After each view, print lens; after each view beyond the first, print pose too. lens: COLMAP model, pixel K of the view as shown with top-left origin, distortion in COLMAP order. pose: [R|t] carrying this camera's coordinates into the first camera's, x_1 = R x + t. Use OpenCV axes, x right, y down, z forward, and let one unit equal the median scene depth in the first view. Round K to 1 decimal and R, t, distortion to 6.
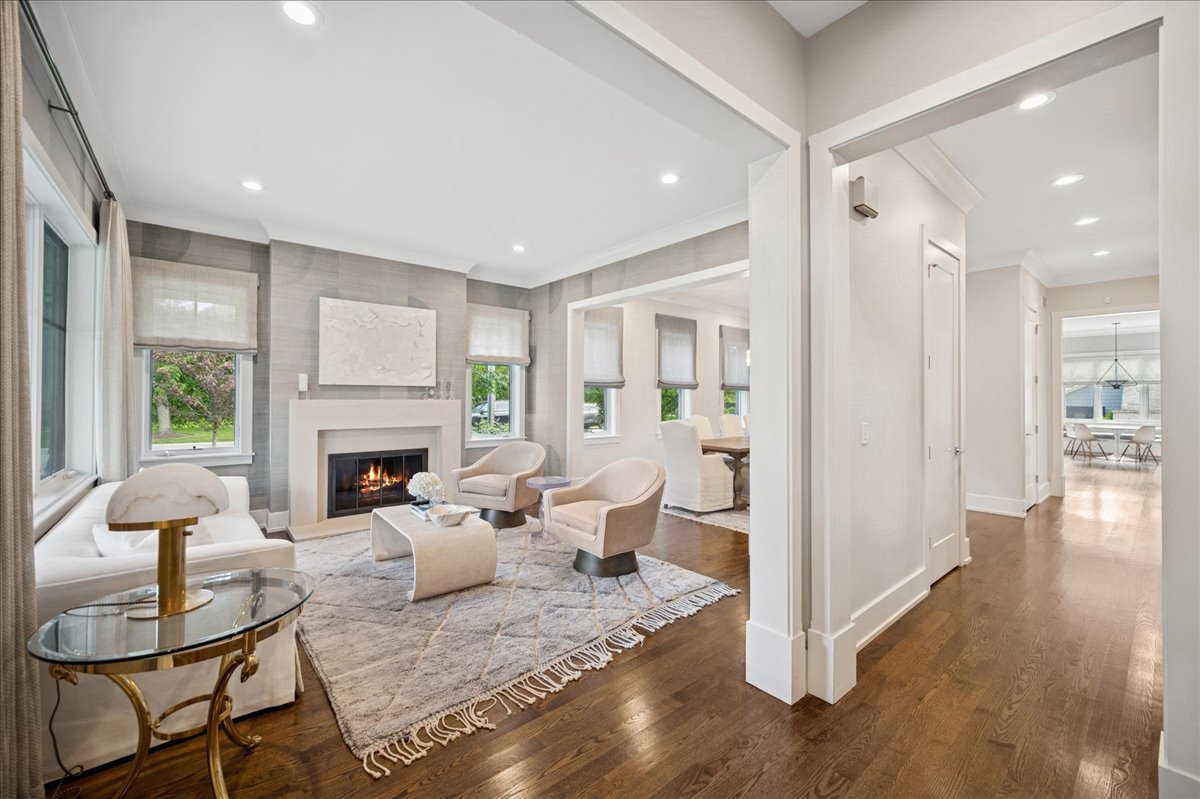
lens RADIAL K [[481.6, 0, 602.4], [0, 481.6, 395.4], [0, 0, 1]] dist [-0.001078, 0.000316]
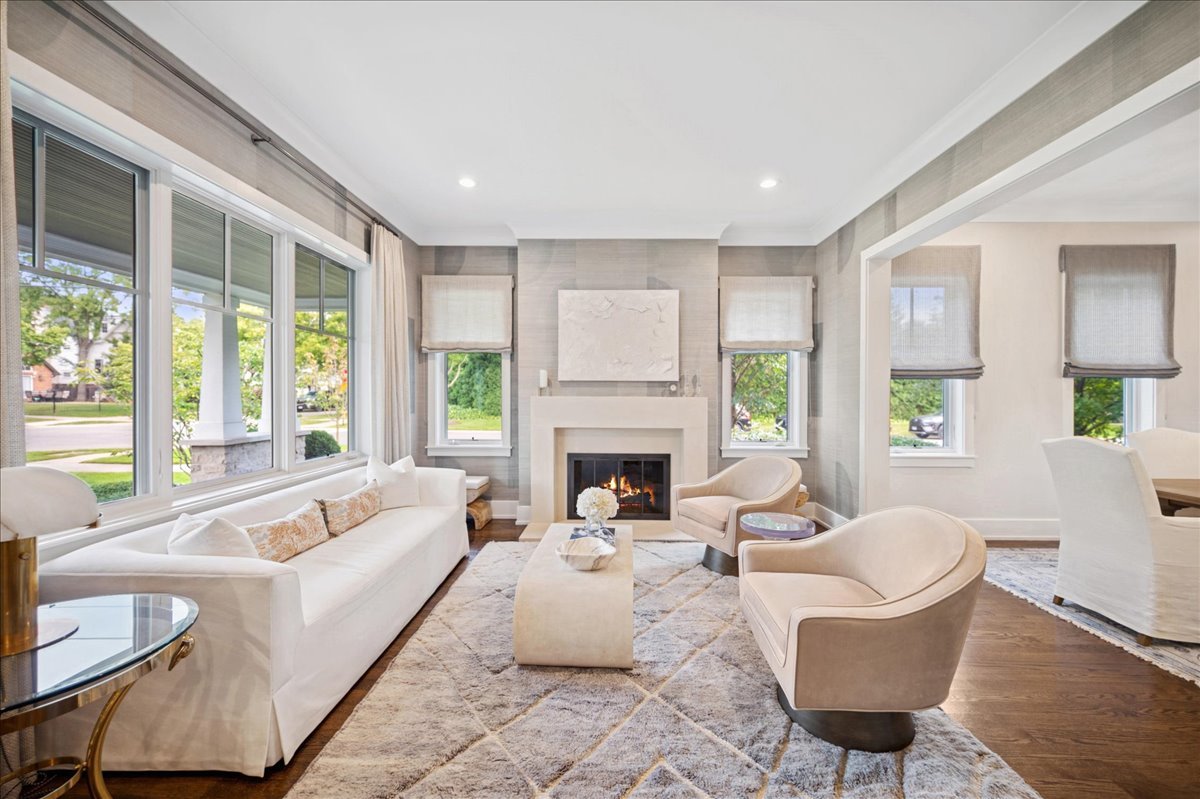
lens RADIAL K [[481.6, 0, 600.0], [0, 481.6, 399.5], [0, 0, 1]] dist [0.001496, 0.000585]
pose [[0.753853, 0.002516, -0.657039, 0.102330], [0.001611, 0.999983, 0.005678, 0.009062], [0.657041, -0.005339, 0.753836, 0.287058]]
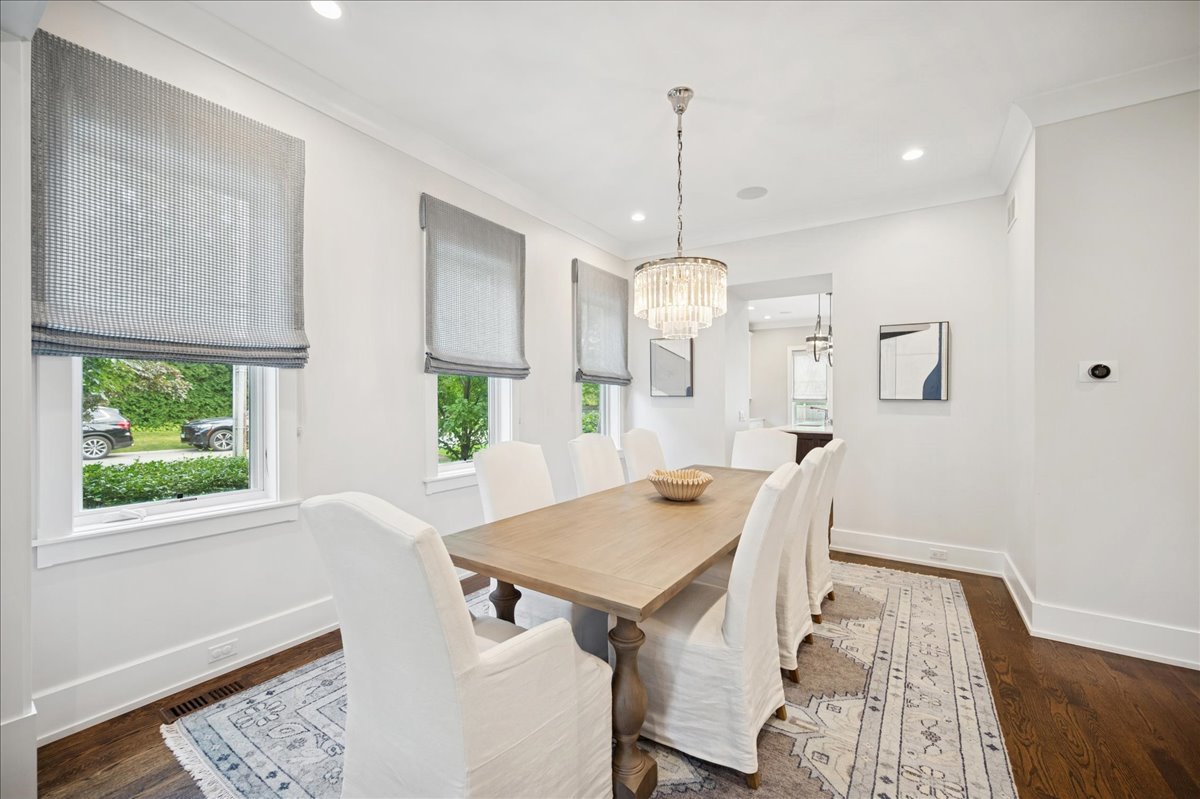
lens RADIAL K [[481.6, 0, 600.0], [0, 481.6, 399.5], [0, 0, 1]] dist [0.001496, 0.000585]
pose [[0.959479, -0.000282, 0.281778, 0.191131], [-0.000986, 0.999990, 0.004357, 0.008492], [-0.281777, -0.004459, 0.959470, 0.748665]]
